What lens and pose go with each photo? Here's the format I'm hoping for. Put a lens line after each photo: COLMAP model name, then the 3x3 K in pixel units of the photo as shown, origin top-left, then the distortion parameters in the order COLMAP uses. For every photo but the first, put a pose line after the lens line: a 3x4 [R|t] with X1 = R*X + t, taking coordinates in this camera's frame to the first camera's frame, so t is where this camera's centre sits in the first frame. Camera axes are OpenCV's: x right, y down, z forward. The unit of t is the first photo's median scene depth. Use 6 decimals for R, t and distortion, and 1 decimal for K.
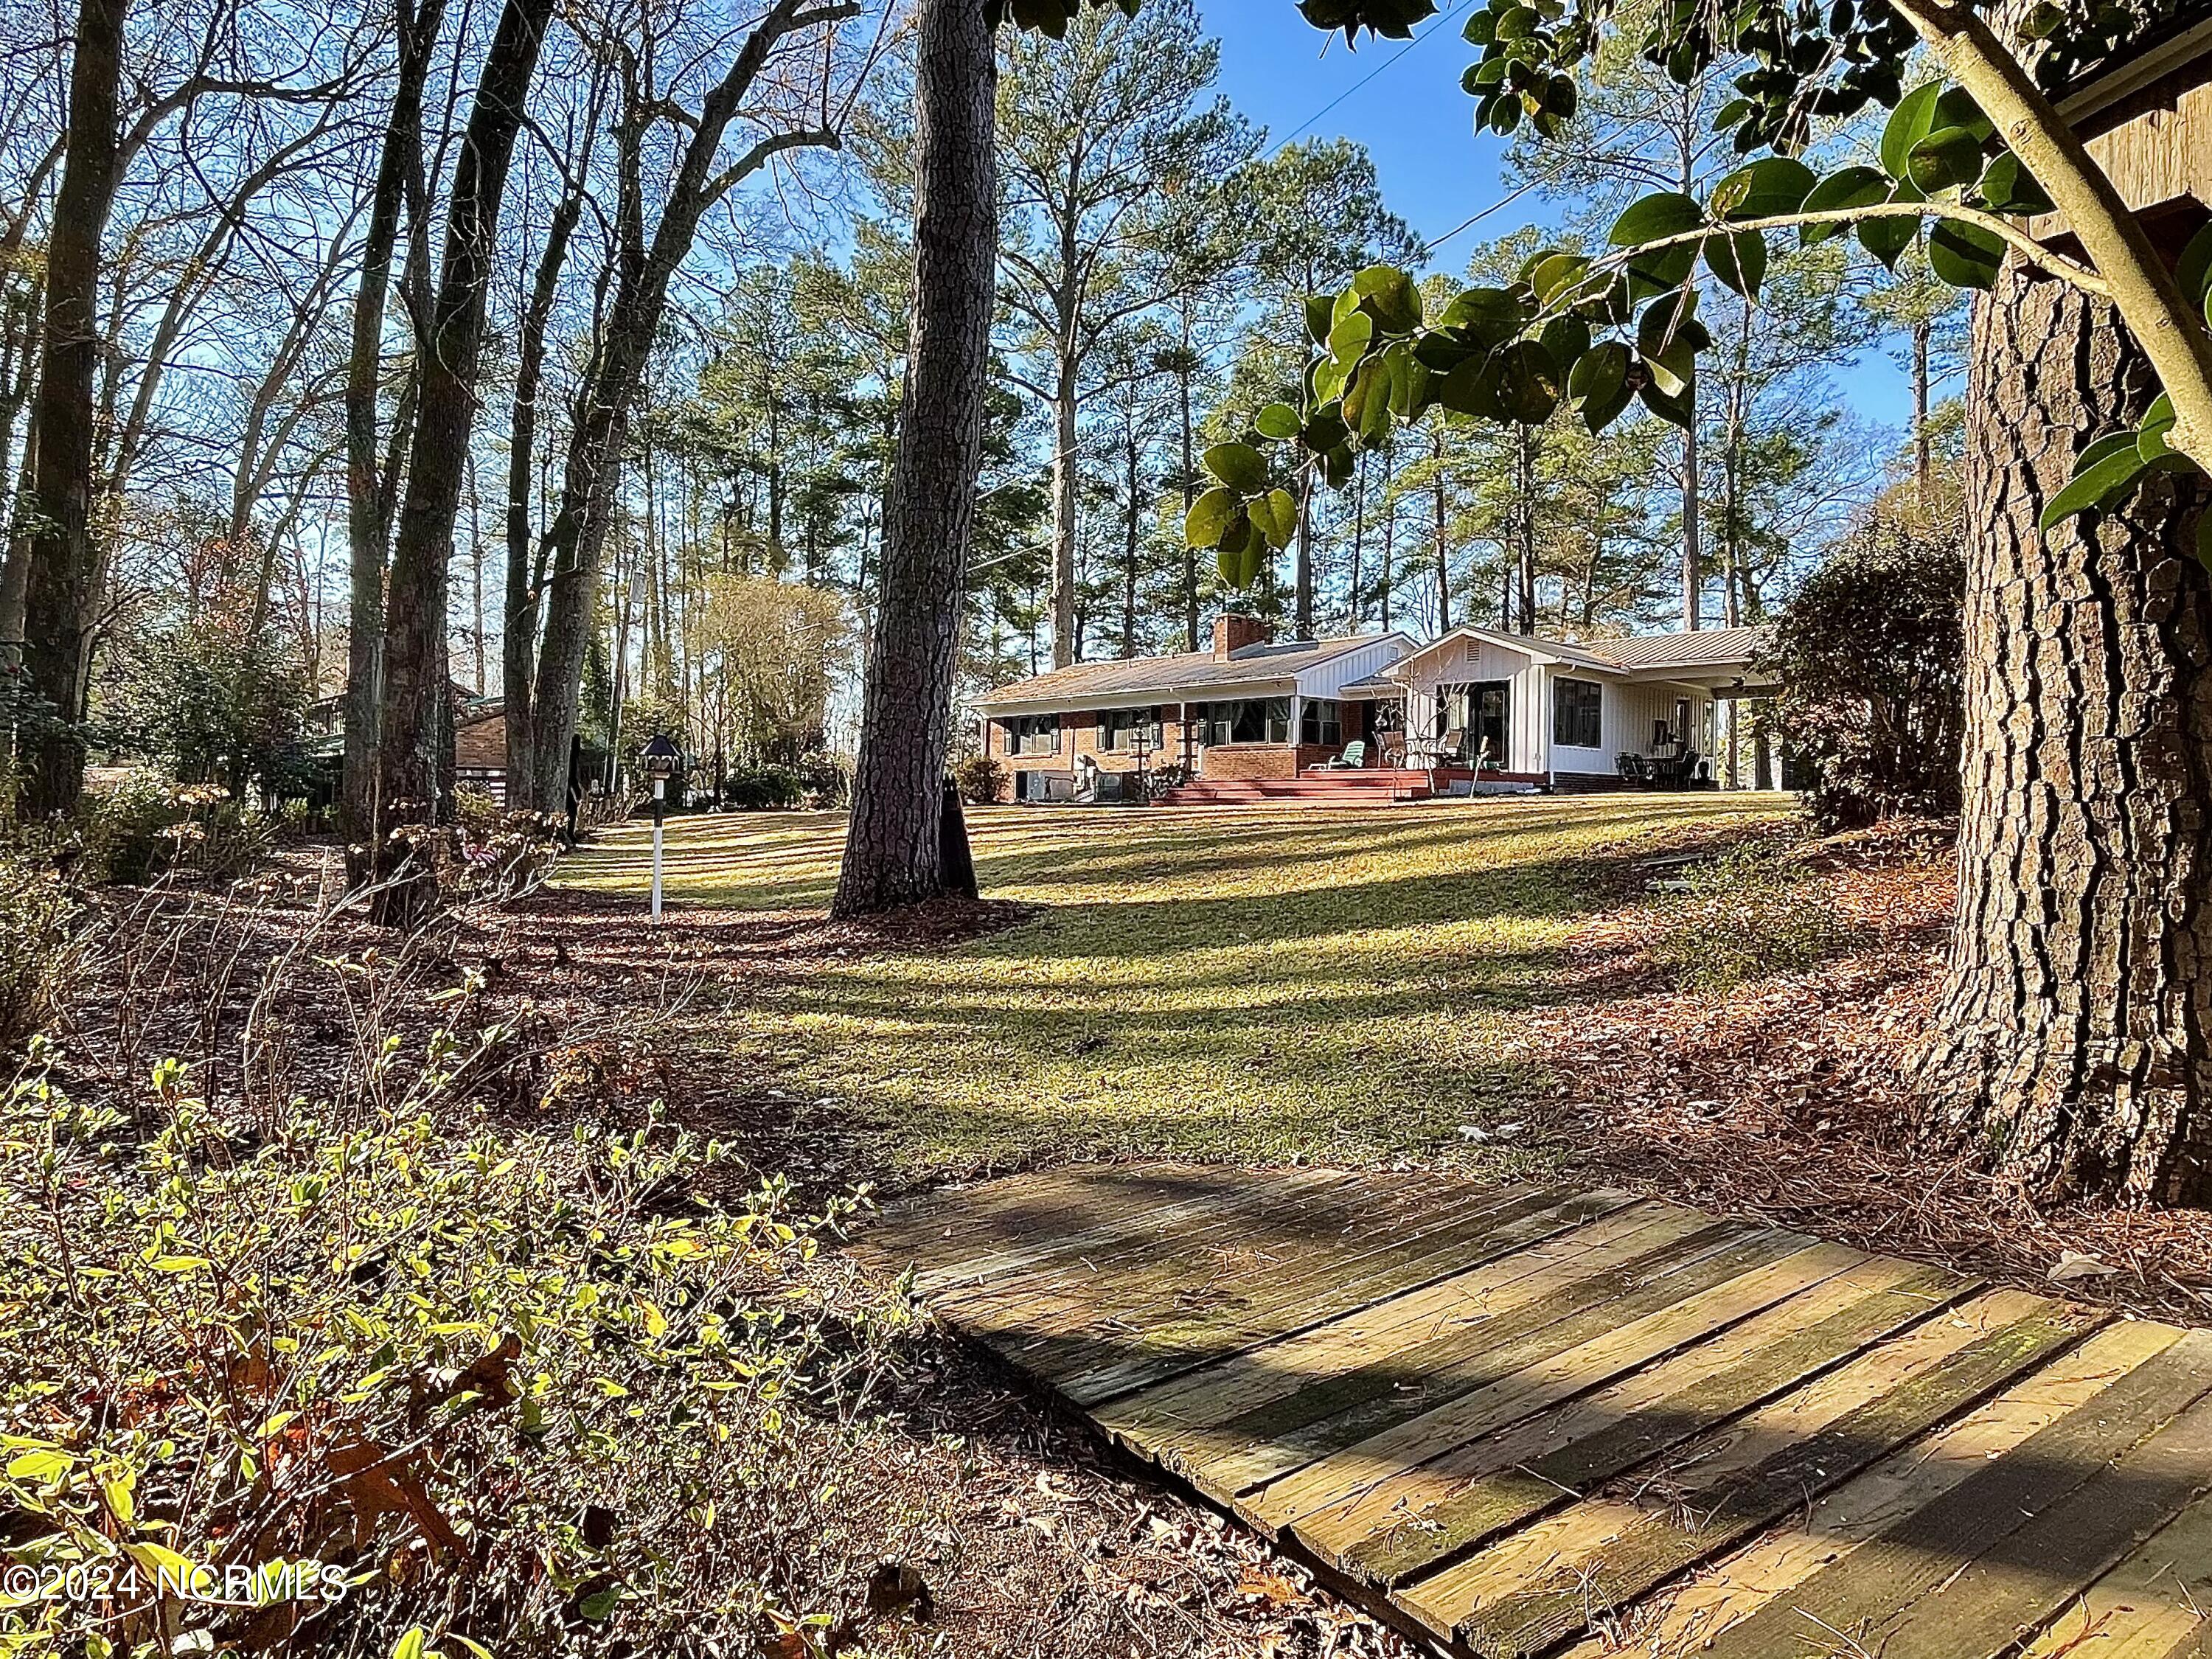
lens RADIAL K [[1203.7, 0, 1099.4], [0, 1203.7, 793.8], [0, 0, 1]] dist [0.000613, -0.000325]
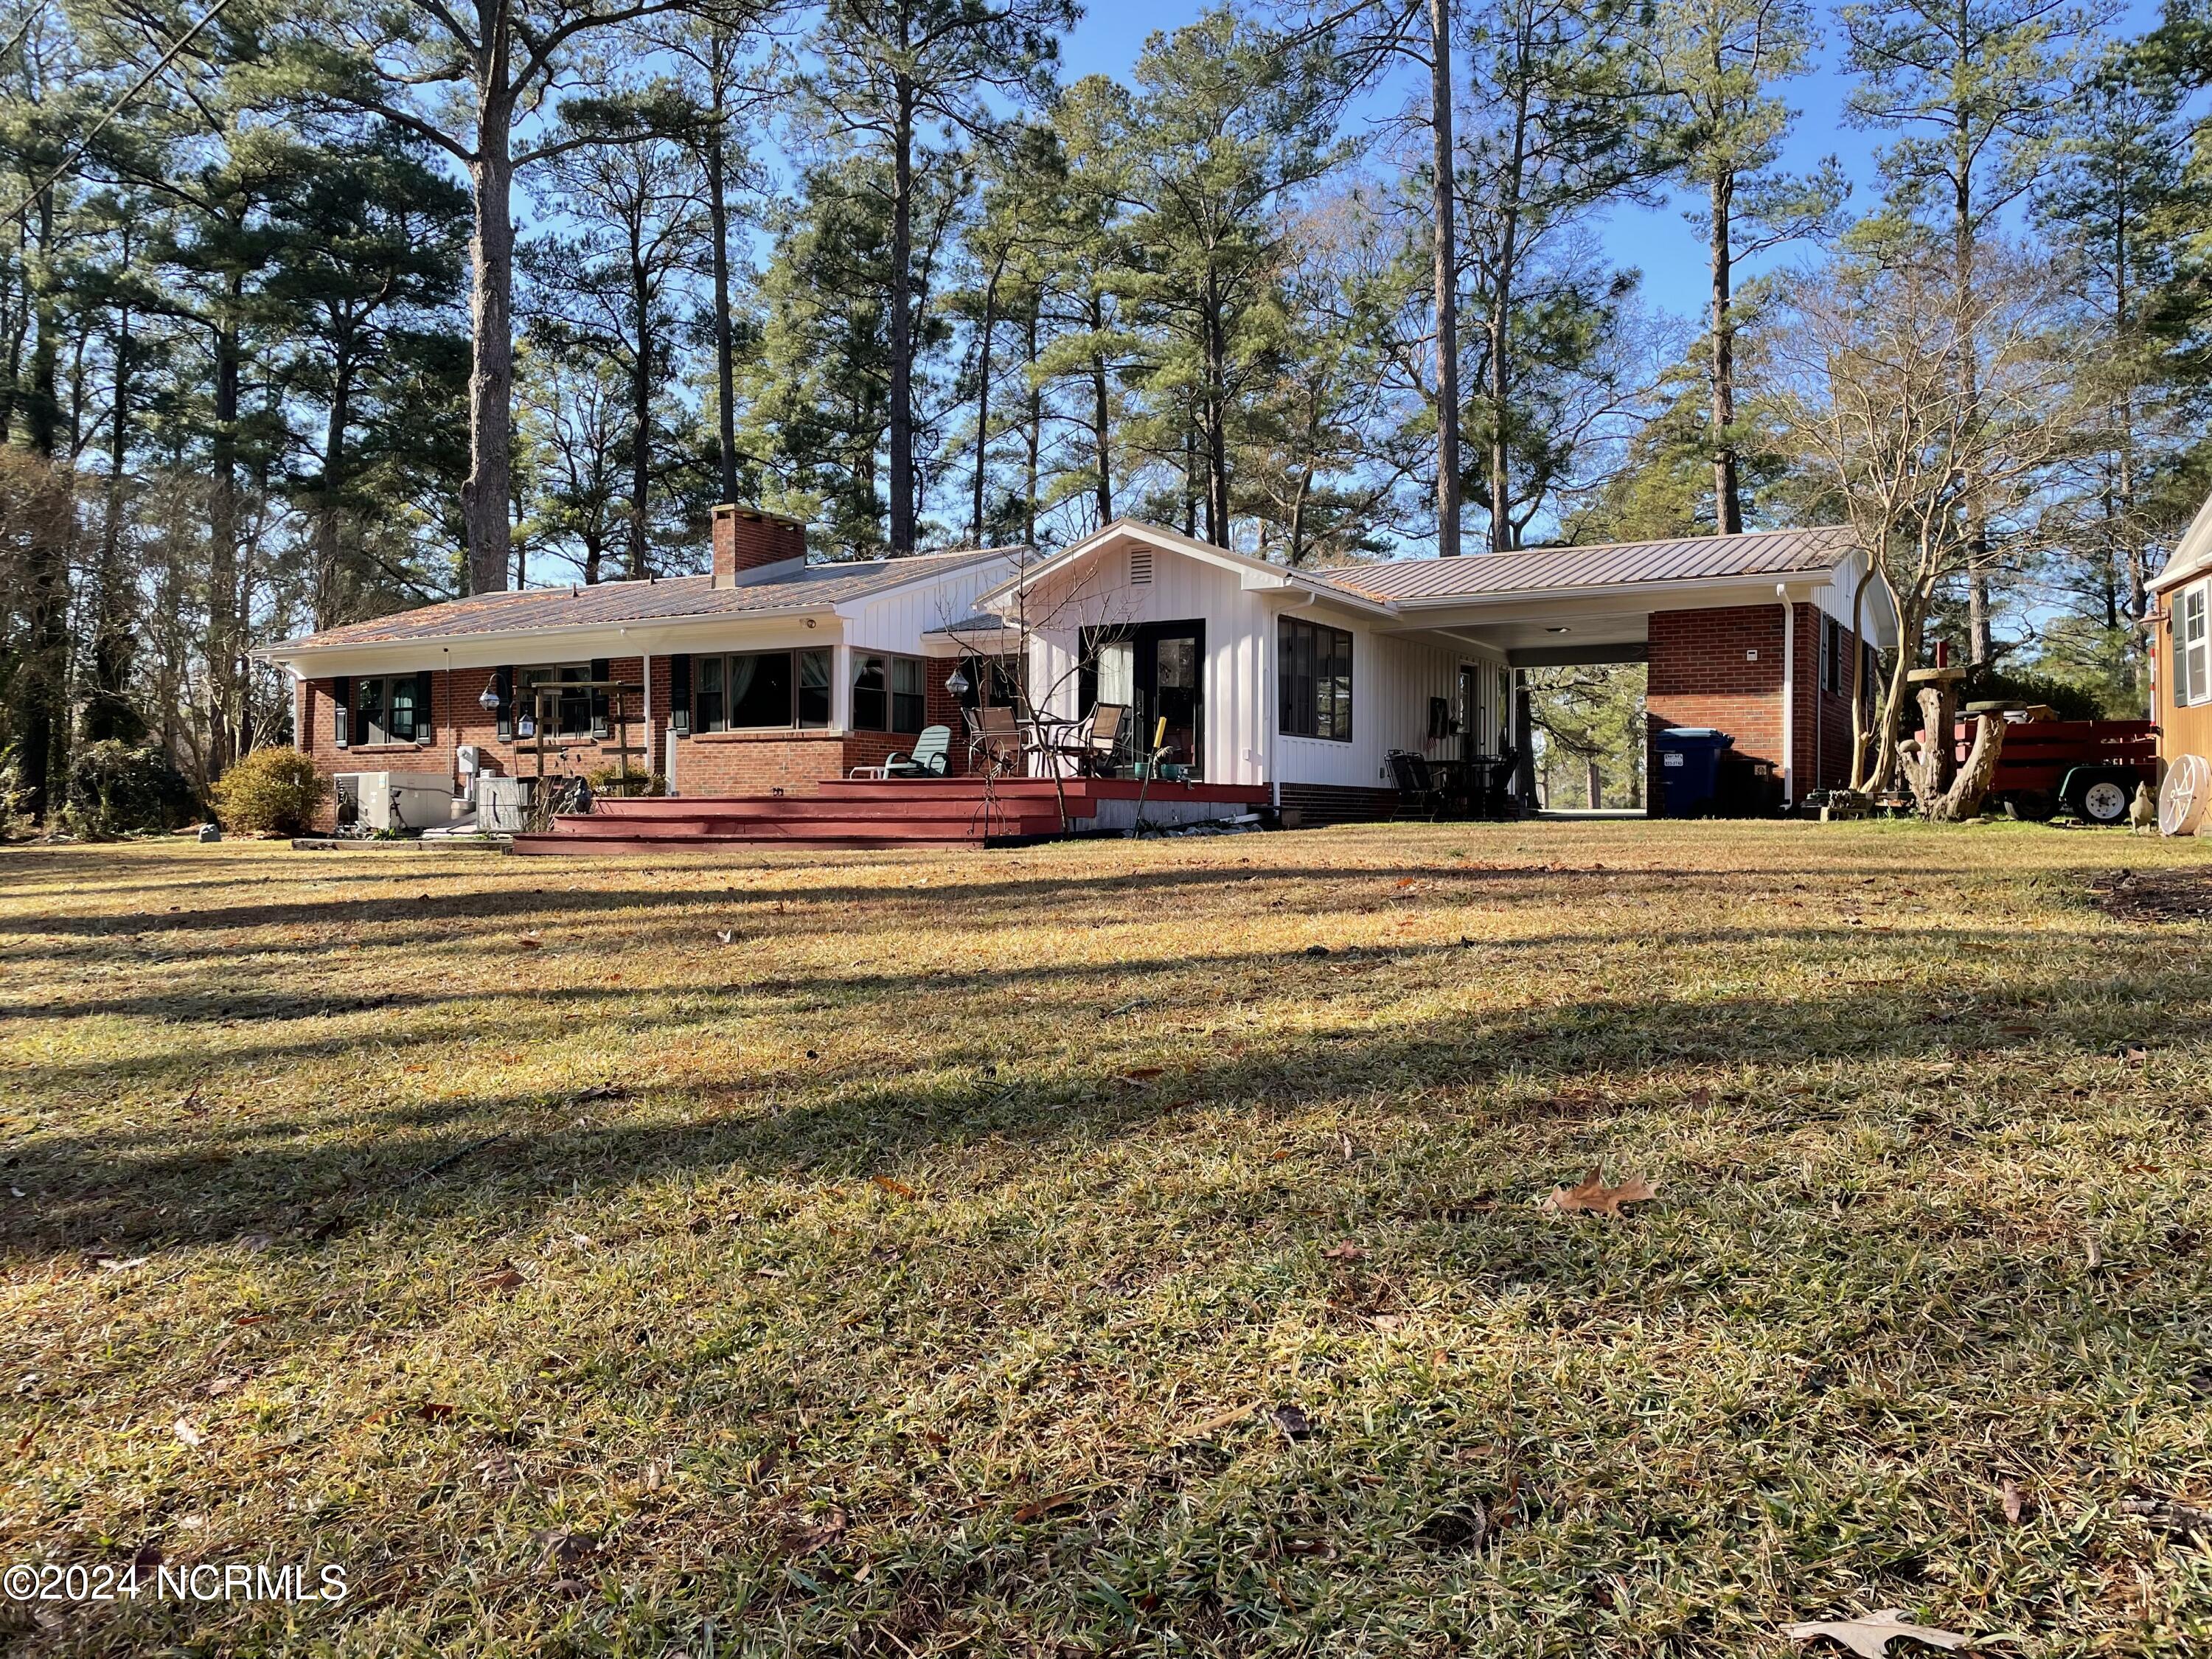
lens RADIAL K [[1681.8, 0, 1106.0], [0, 1681.8, 829.5], [0, 0, 1]] dist [-0.000110, -0.000163]
pose [[0.962071, -0.005235, 0.272748, 0.064451], [0.001824, 0.999917, 0.012757, -0.005228], [-0.272792, -0.011776, 0.962001, 0.200646]]
